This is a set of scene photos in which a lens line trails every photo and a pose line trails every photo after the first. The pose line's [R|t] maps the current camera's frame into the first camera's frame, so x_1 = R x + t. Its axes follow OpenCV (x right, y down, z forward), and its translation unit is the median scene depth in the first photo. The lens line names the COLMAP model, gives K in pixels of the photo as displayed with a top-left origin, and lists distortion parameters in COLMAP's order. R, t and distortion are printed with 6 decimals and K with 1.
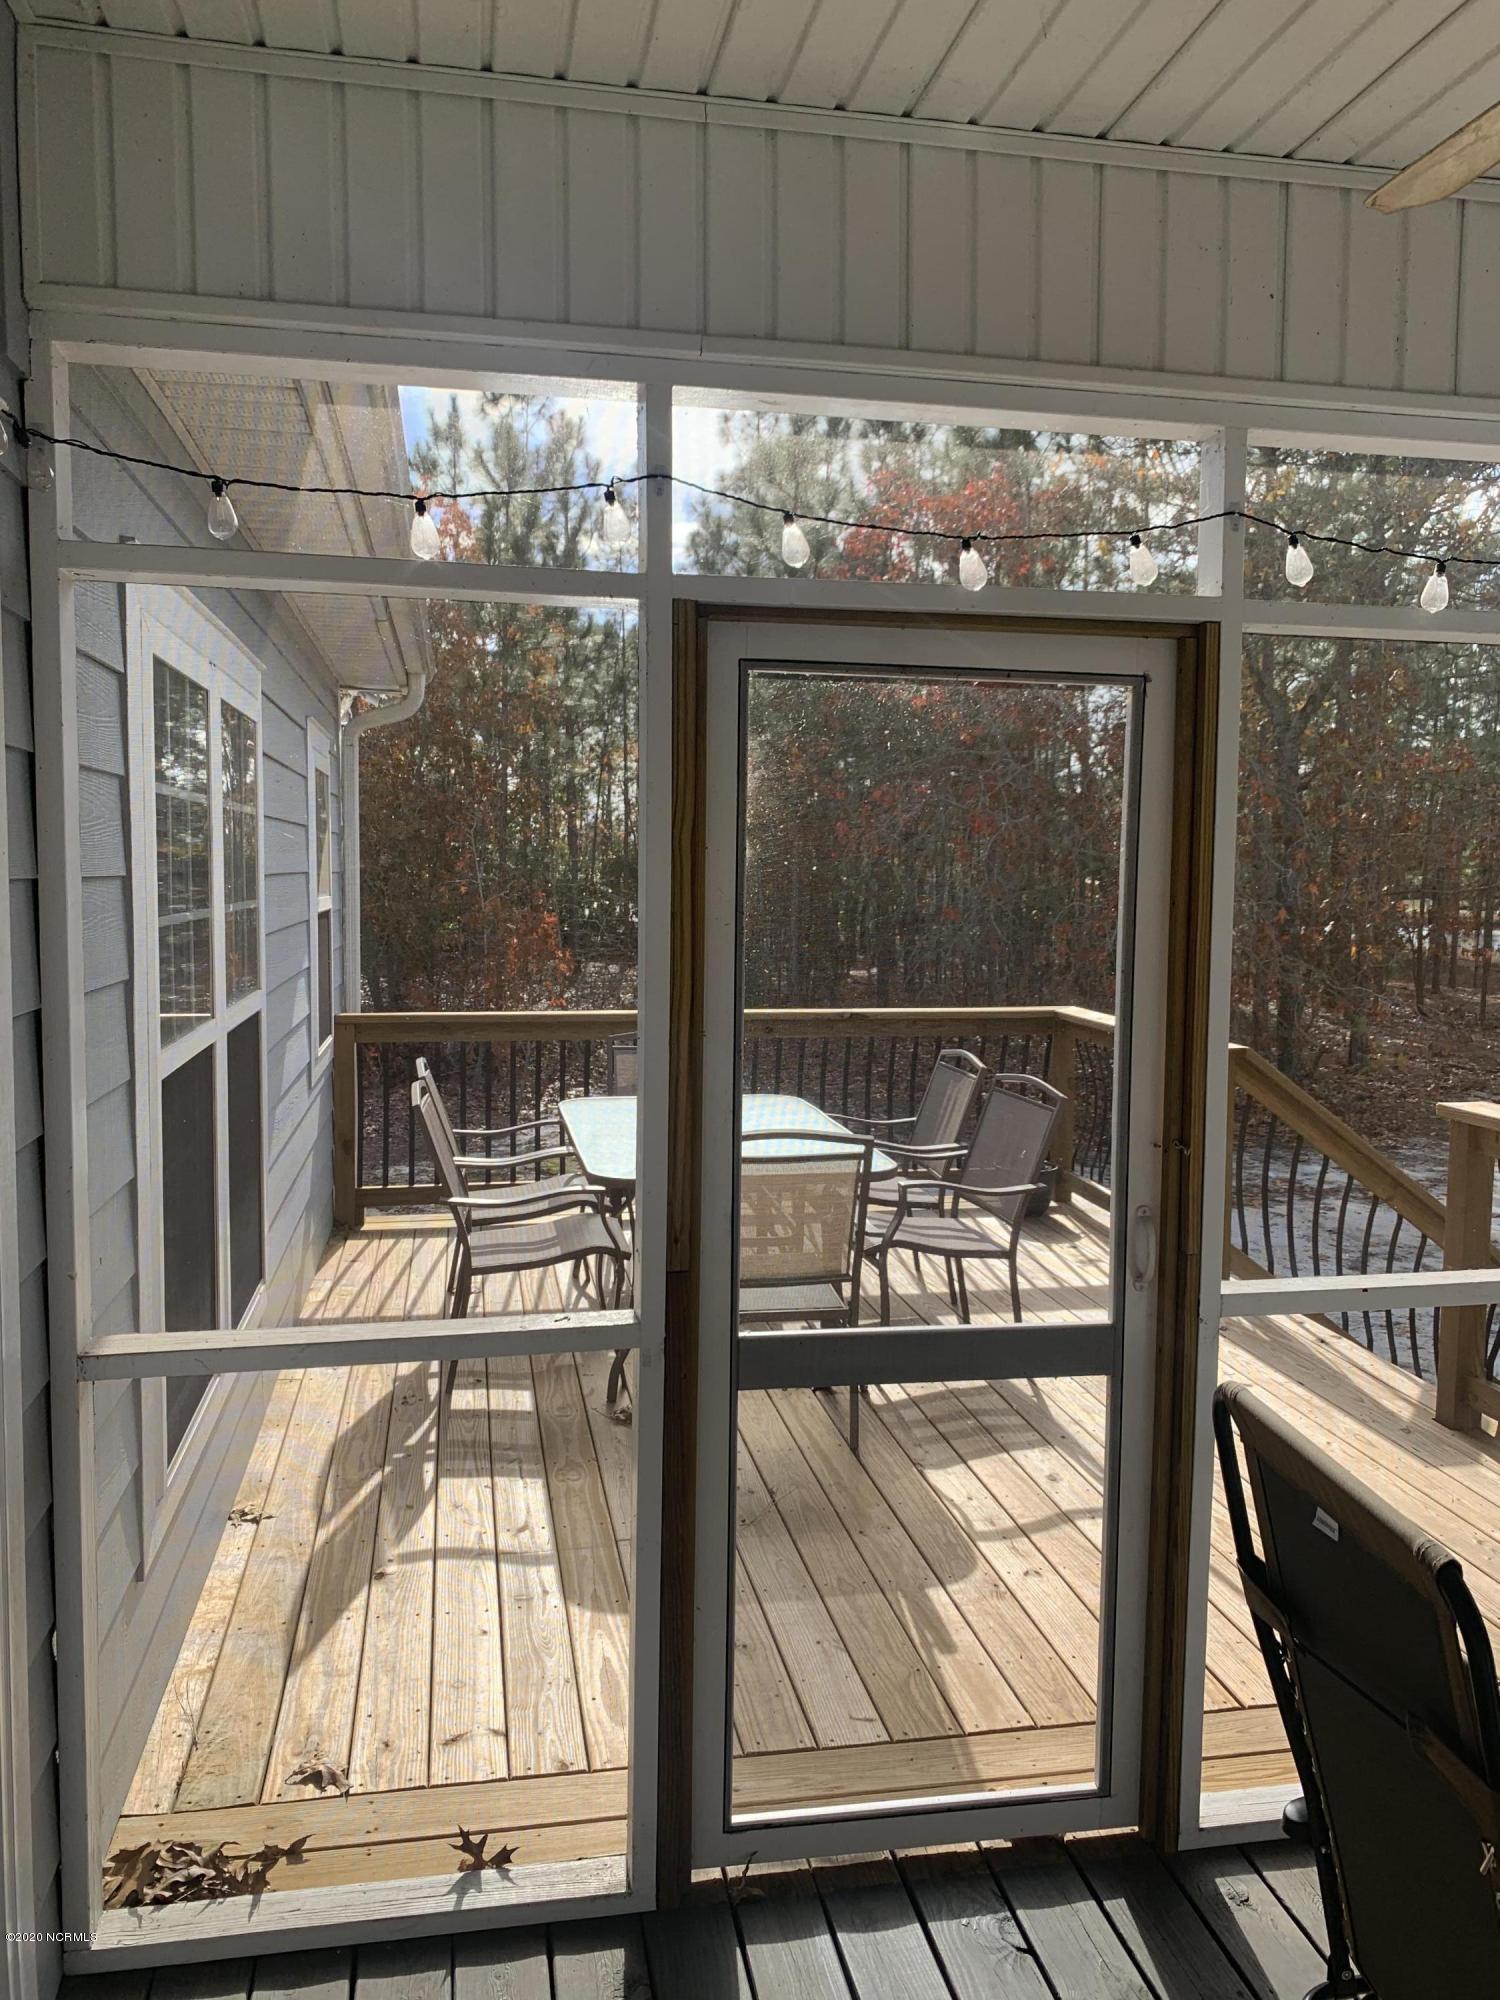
lens RADIAL K [[1518.7, 0, 756.6], [0, 1518.7, 1006.4], [0, 0, 1]] dist [0.034141, -0.005877]
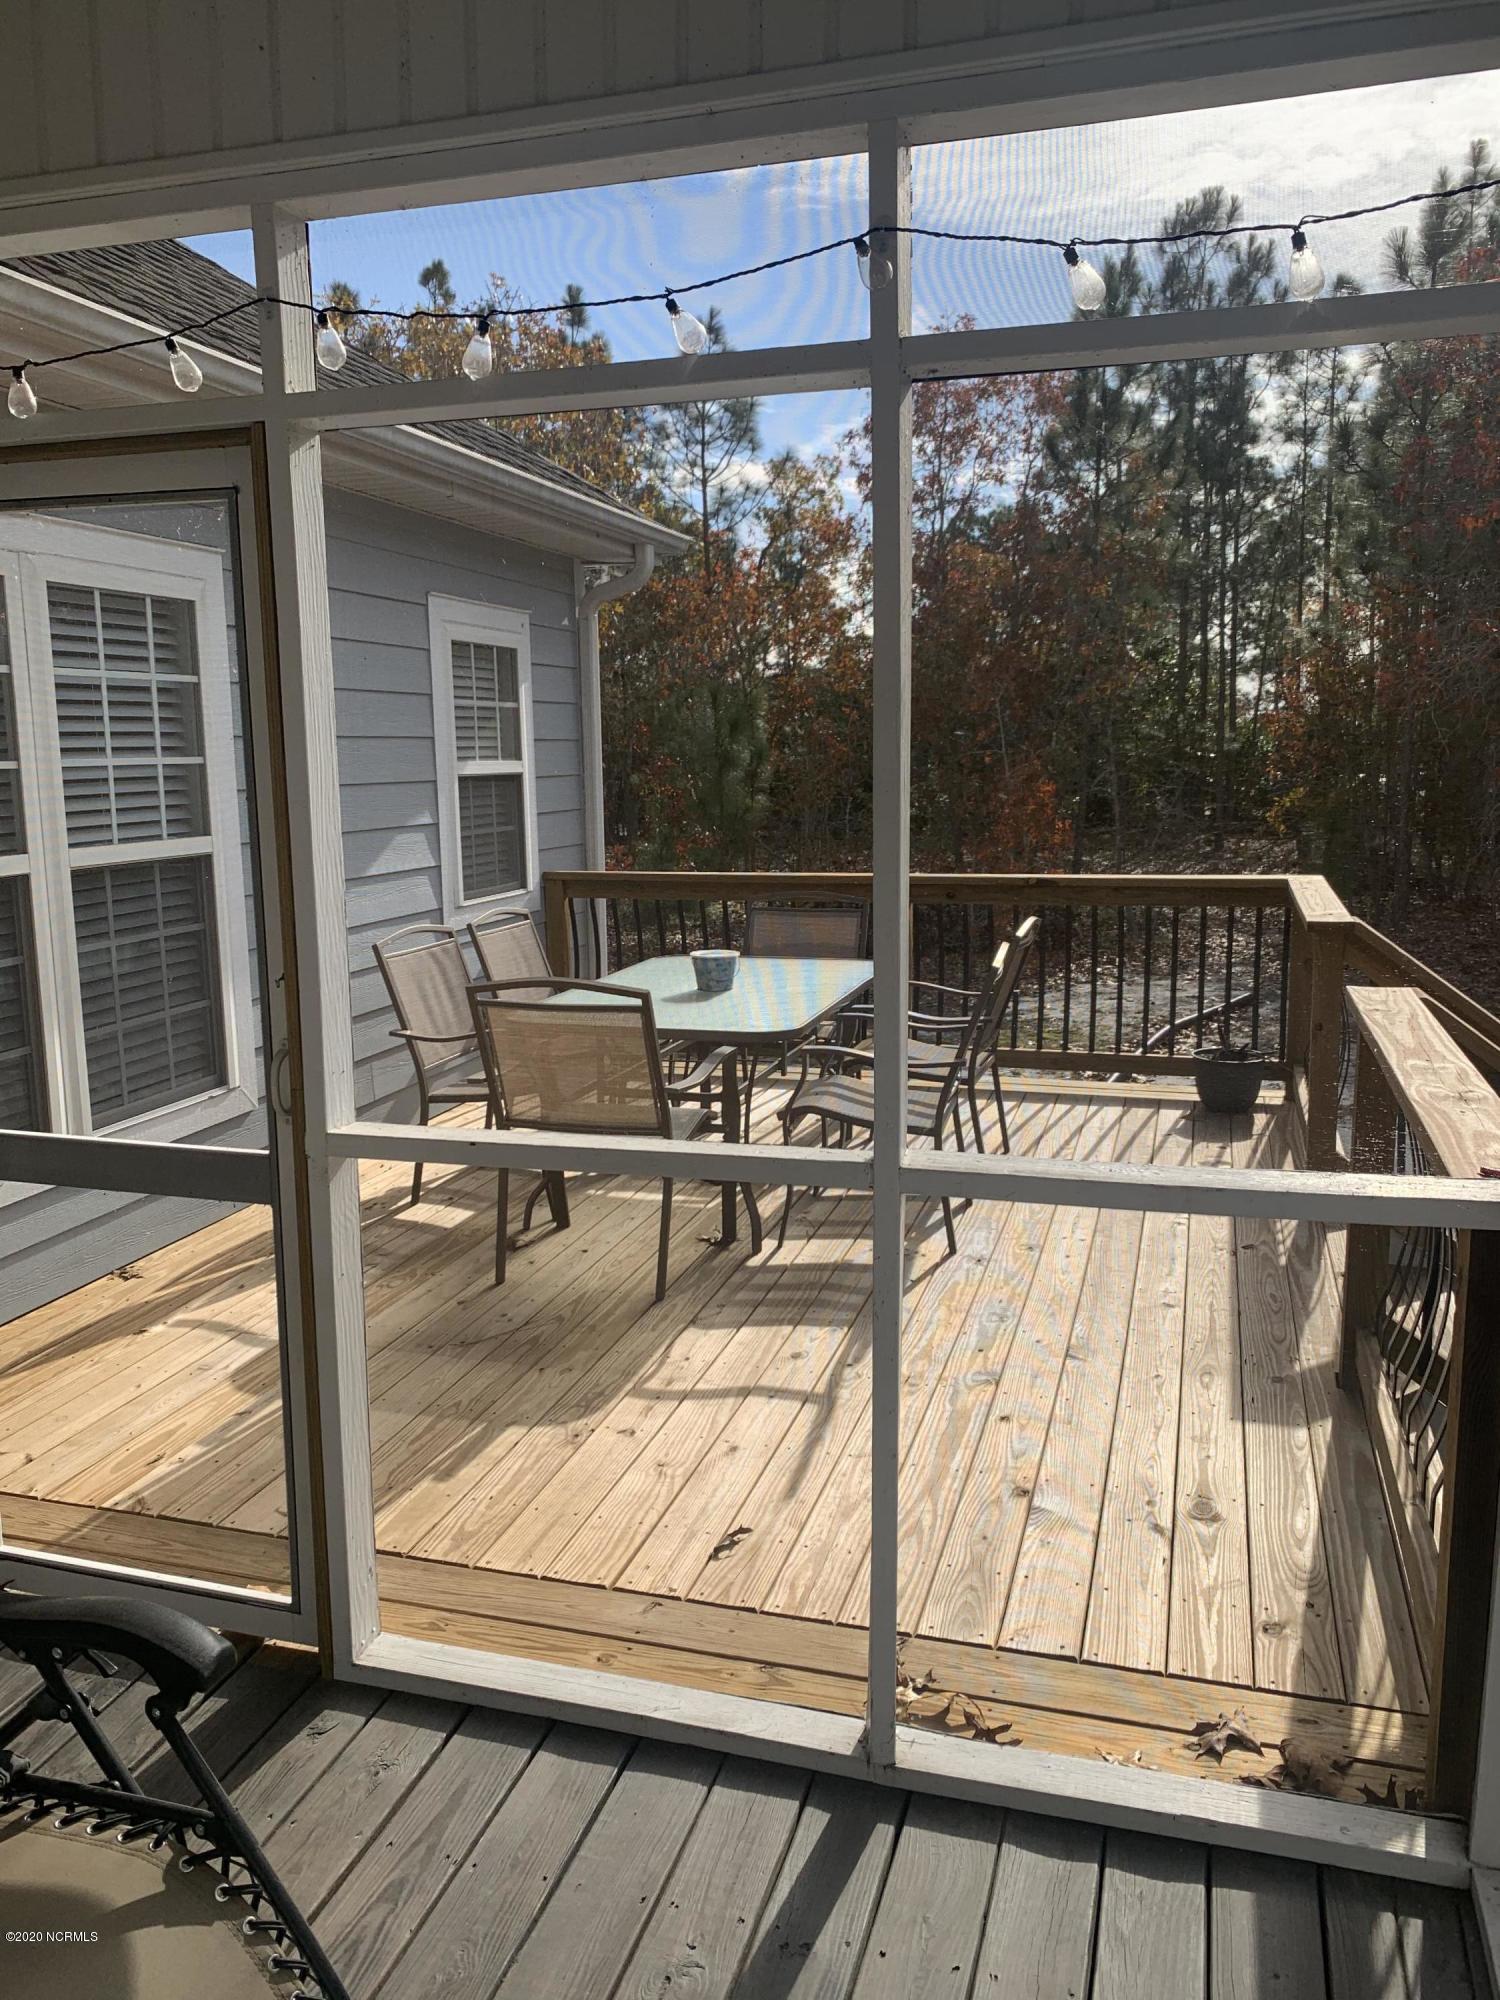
lens RADIAL K [[1518.7, 0, 757.5], [0, 1518.7, 989.3], [0, 0, 1]] dist [0.034141, -0.005877]
pose [[0.891046, 0.051948, -0.450930, 0.545570], [-0.020610, 0.997035, 0.074135, 0.011352], [0.453445, -0.056764, 0.889475, 0.148819]]
